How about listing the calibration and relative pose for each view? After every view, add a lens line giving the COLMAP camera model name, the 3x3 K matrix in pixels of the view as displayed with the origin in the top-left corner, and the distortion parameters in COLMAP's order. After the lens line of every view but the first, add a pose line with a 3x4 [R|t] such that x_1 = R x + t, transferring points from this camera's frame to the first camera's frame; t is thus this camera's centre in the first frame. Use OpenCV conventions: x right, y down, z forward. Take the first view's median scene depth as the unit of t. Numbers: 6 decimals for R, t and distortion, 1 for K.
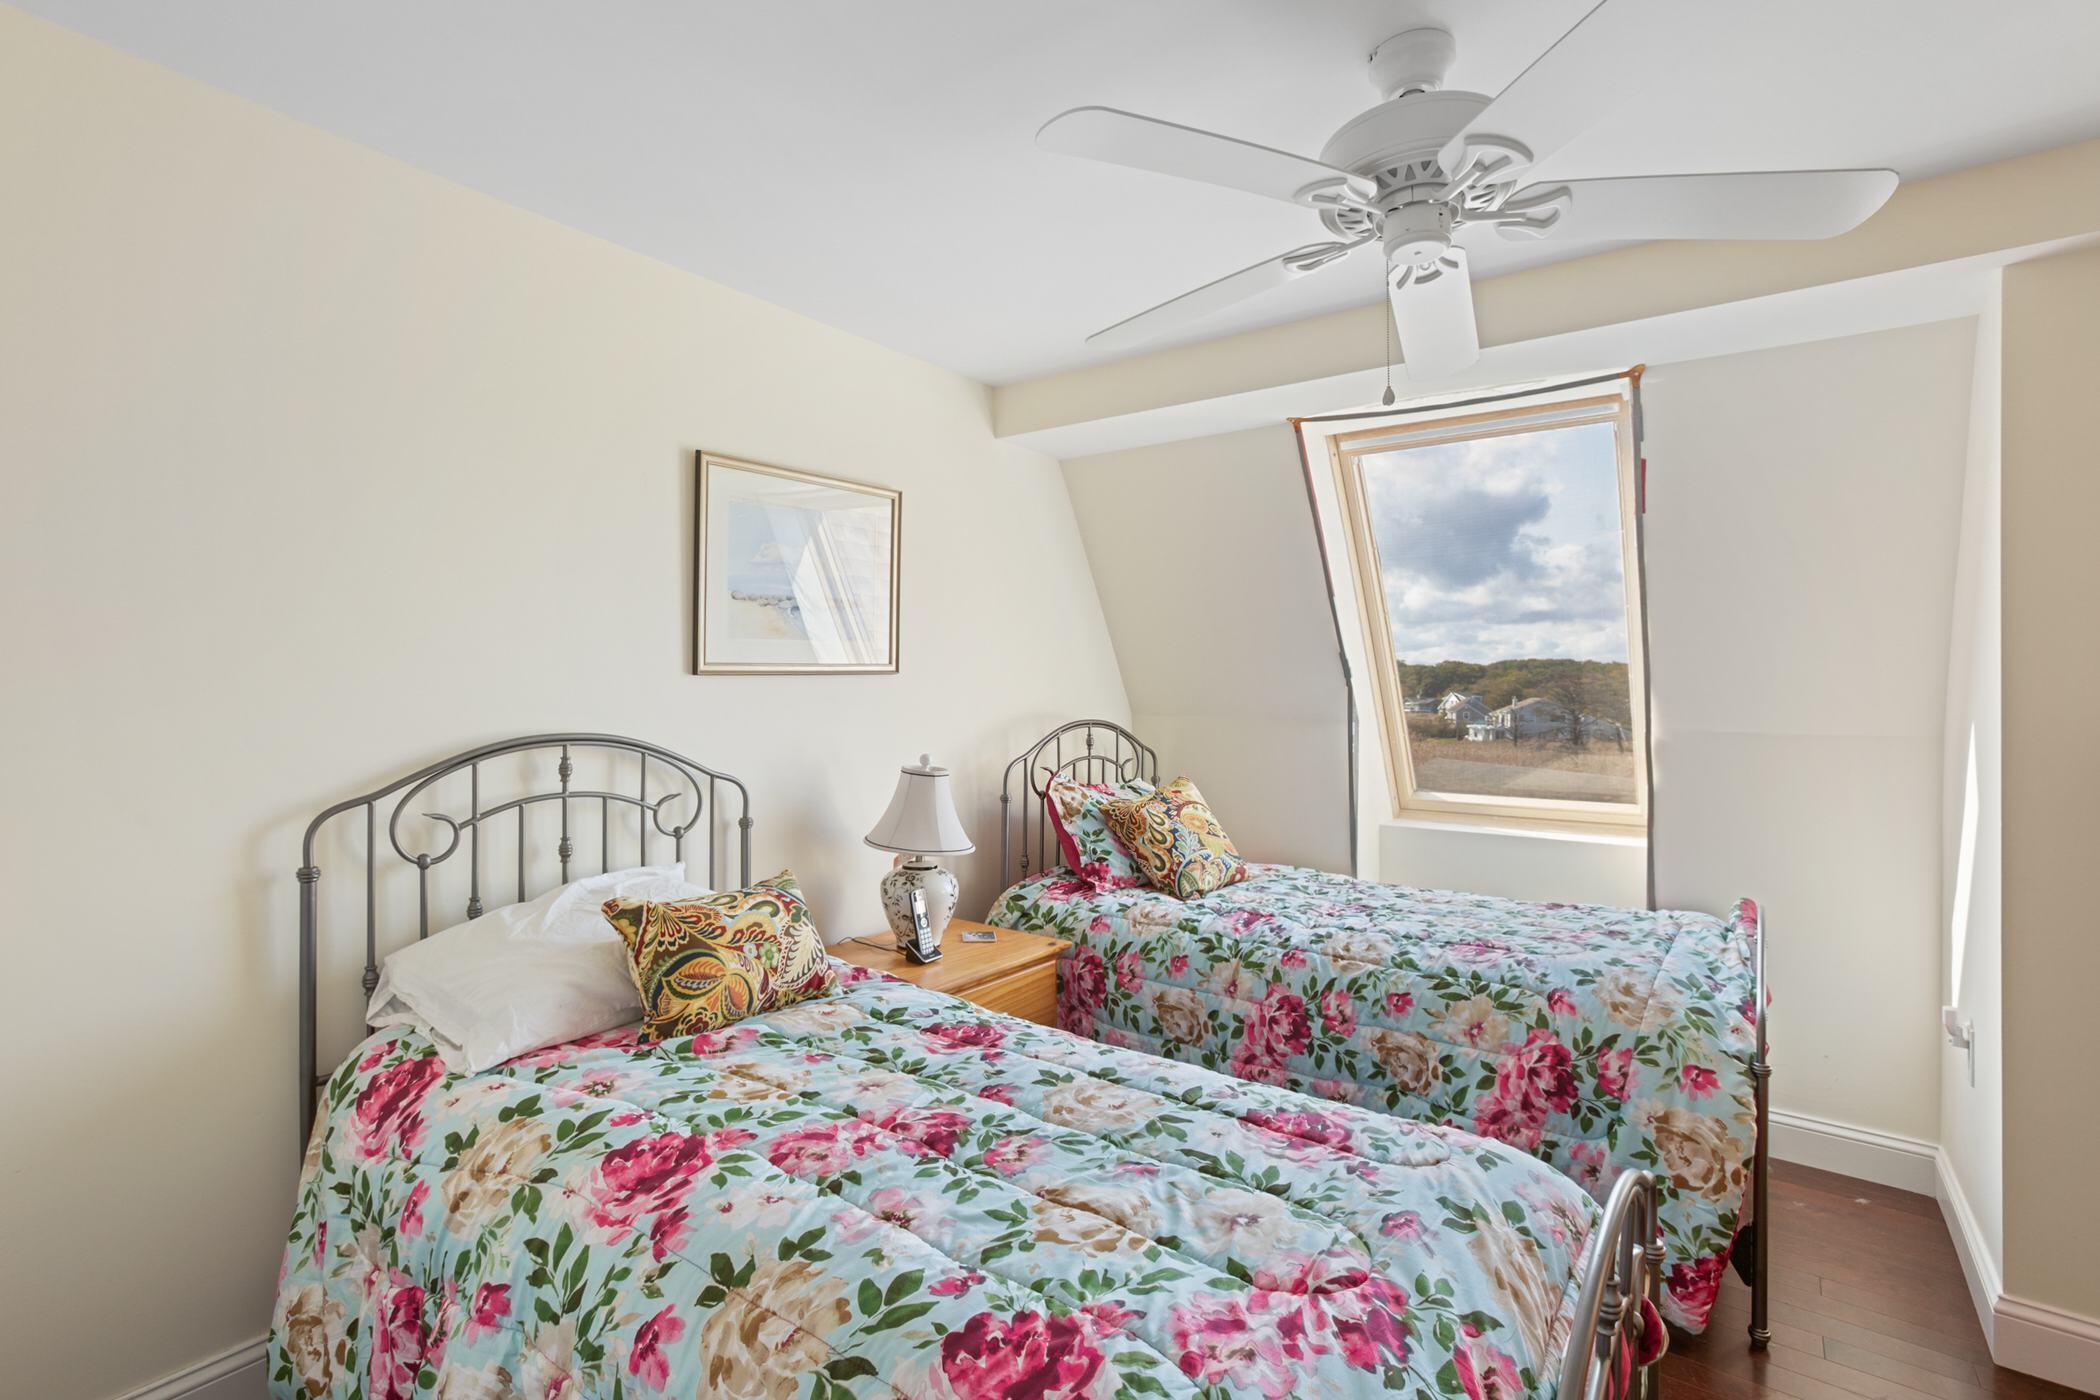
lens RADIAL K [[961.9, 0, 1043.6], [0, 961.9, 702.9], [0, 0, 1]] dist [-0.039865, 0.015014]
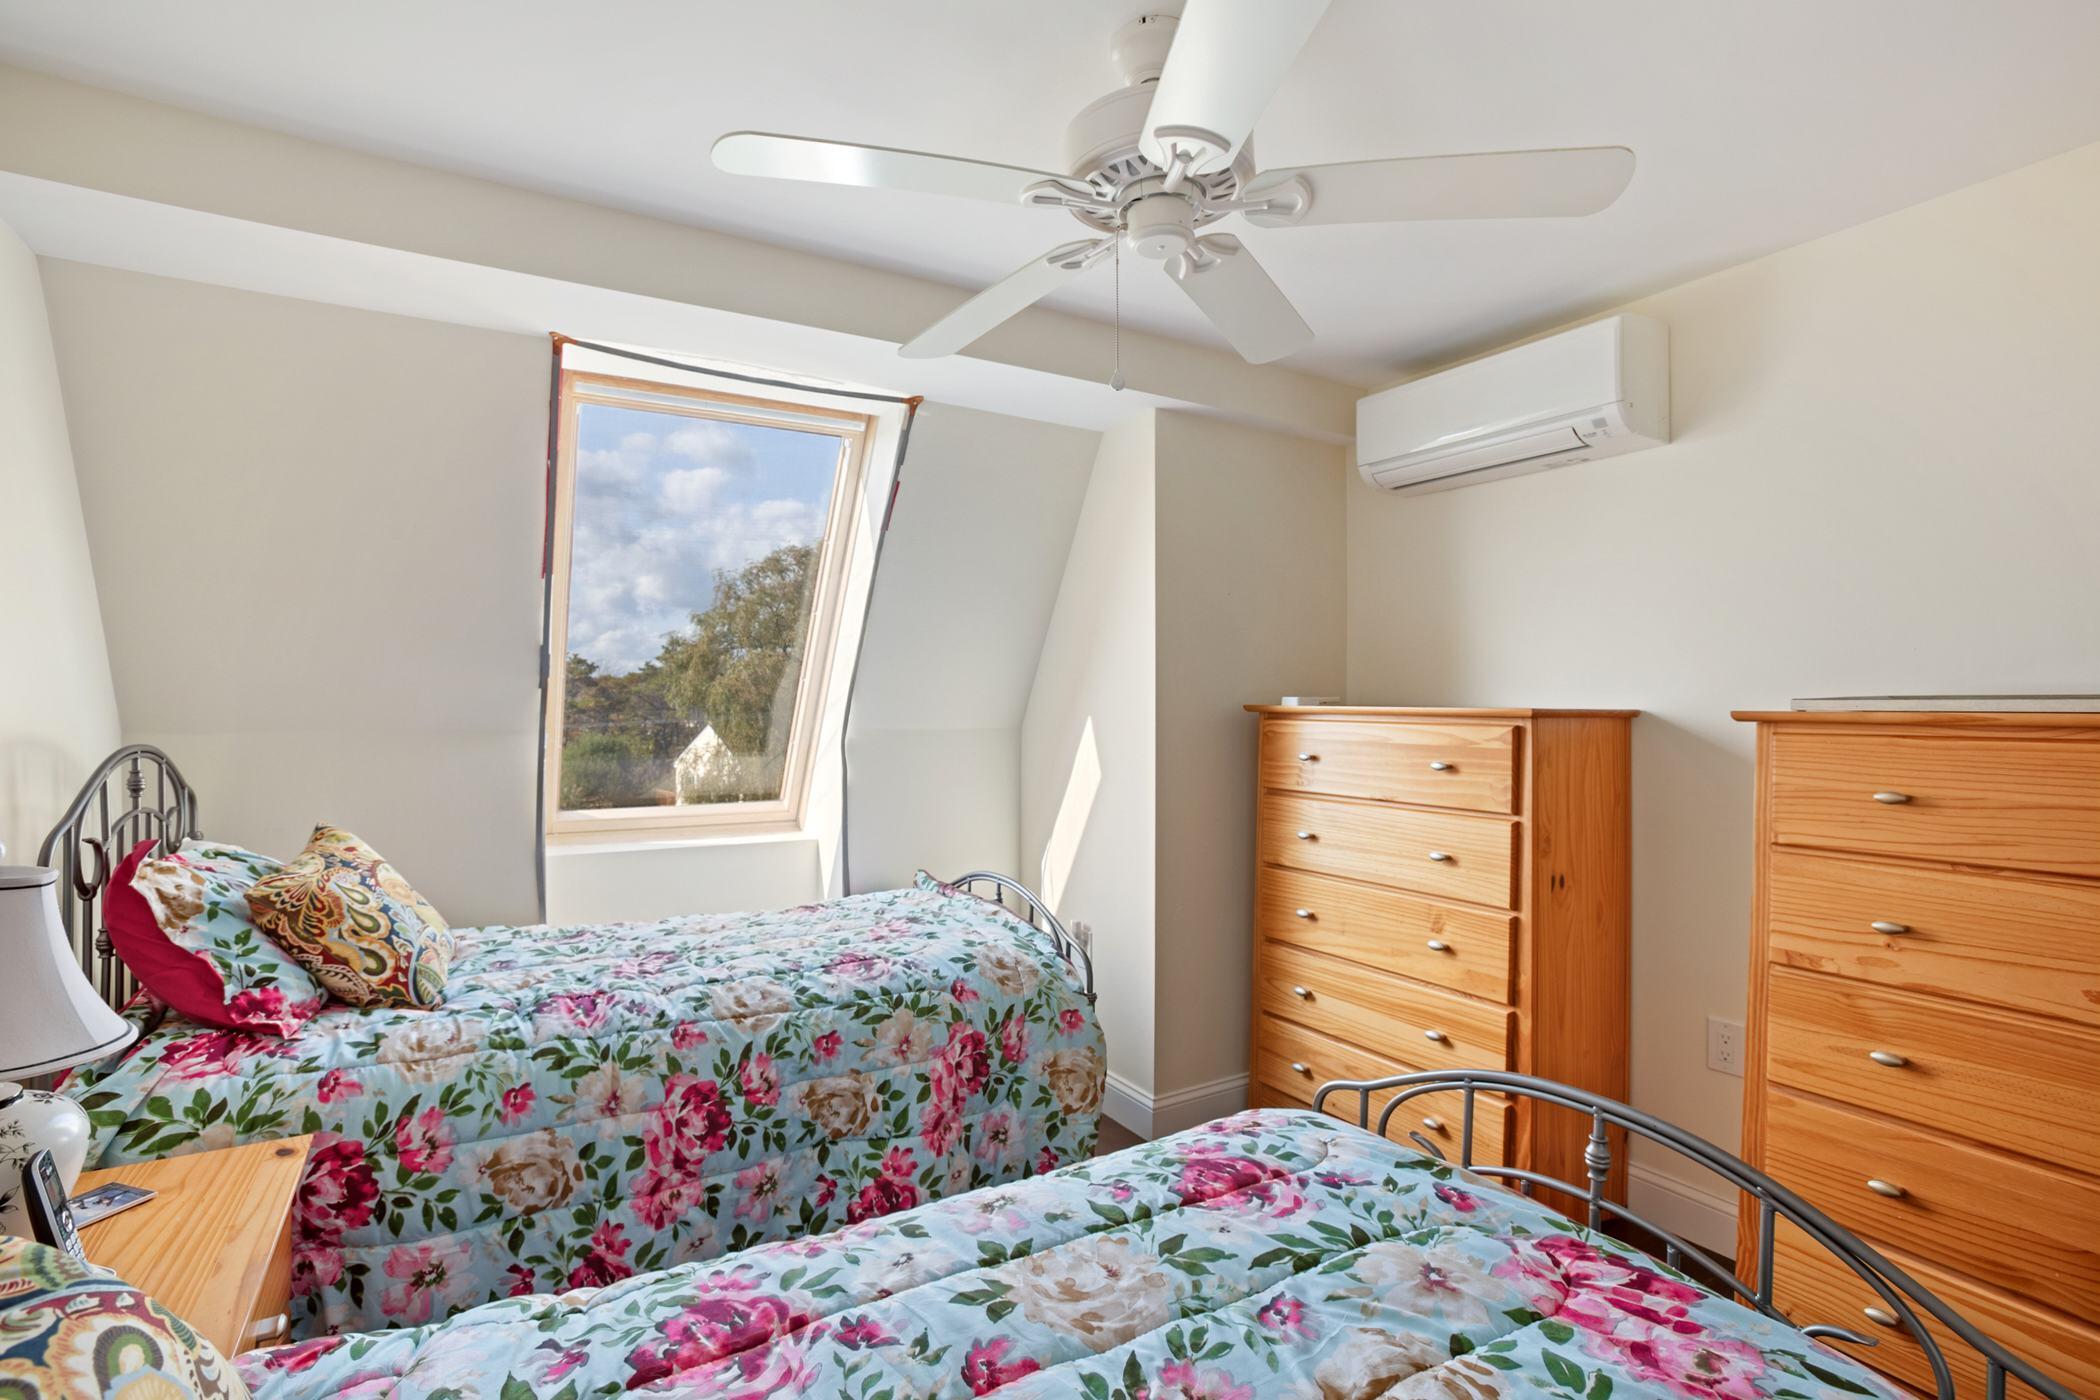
lens RADIAL K [[961.9, 0, 993.1], [0, 961.9, 716.9], [0, 0, 1]] dist [-0.039865, 0.015014]
pose [[0.403263, -0.014143, 0.914975, -0.373617], [0.002377, 0.999893, 0.014408, -0.006219], [-0.915081, -0.003635, 0.403253, 0.483713]]
